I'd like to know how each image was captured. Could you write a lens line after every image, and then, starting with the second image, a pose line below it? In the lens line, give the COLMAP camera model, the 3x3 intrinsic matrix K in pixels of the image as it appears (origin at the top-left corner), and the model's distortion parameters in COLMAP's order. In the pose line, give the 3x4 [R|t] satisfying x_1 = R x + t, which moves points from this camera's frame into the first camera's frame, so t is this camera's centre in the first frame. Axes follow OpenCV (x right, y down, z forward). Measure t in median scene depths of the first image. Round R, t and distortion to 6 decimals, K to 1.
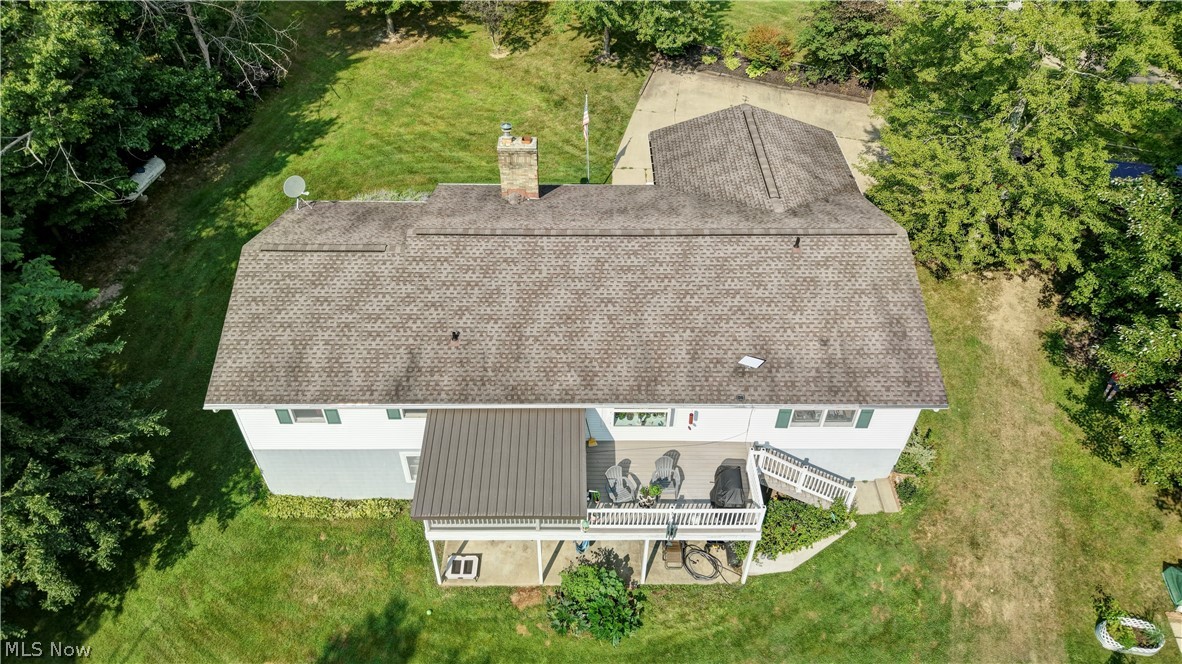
lens RADIAL K [[820.0, 0, 591.0], [0, 820.0, 332.0], [0, 0, 1]] dist [-0.001525, -0.002446]
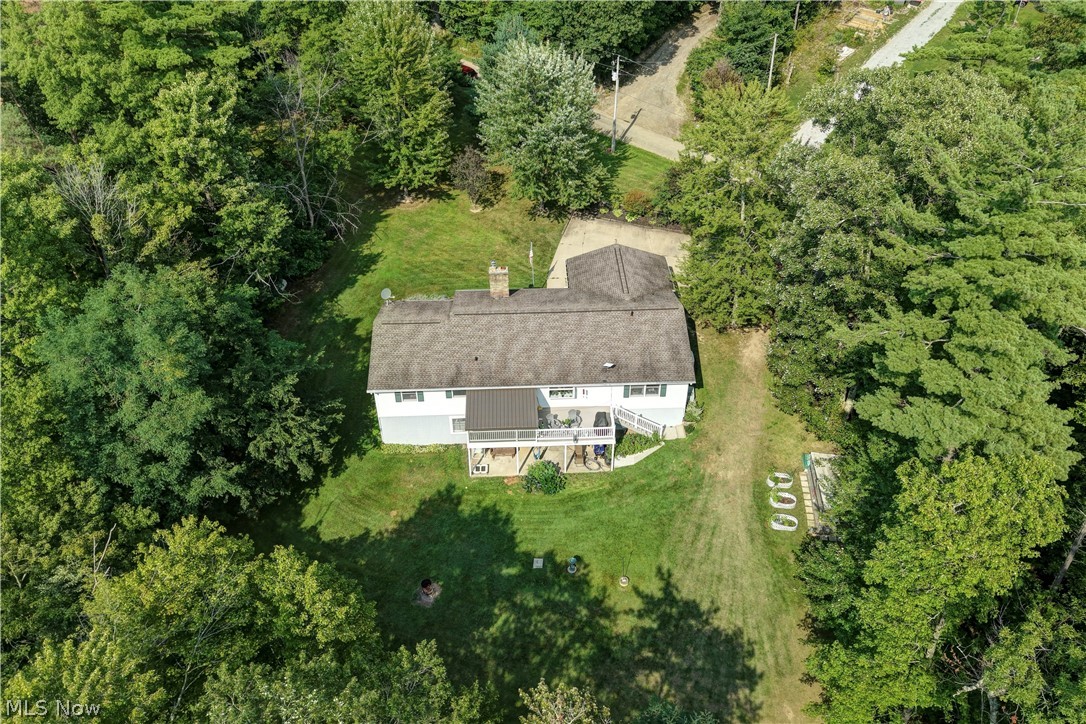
lens RADIAL K [[754.9, 0, 543.0], [0, 754.9, 362.0], [0, 0, 1]] dist [0.054868, -0.001395]
pose [[0.999536, -0.027763, 0.012519, -0.012009], [0.028631, 0.996732, -0.075540, 0.171326], [-0.010381, 0.075864, 0.997064, -1.025707]]
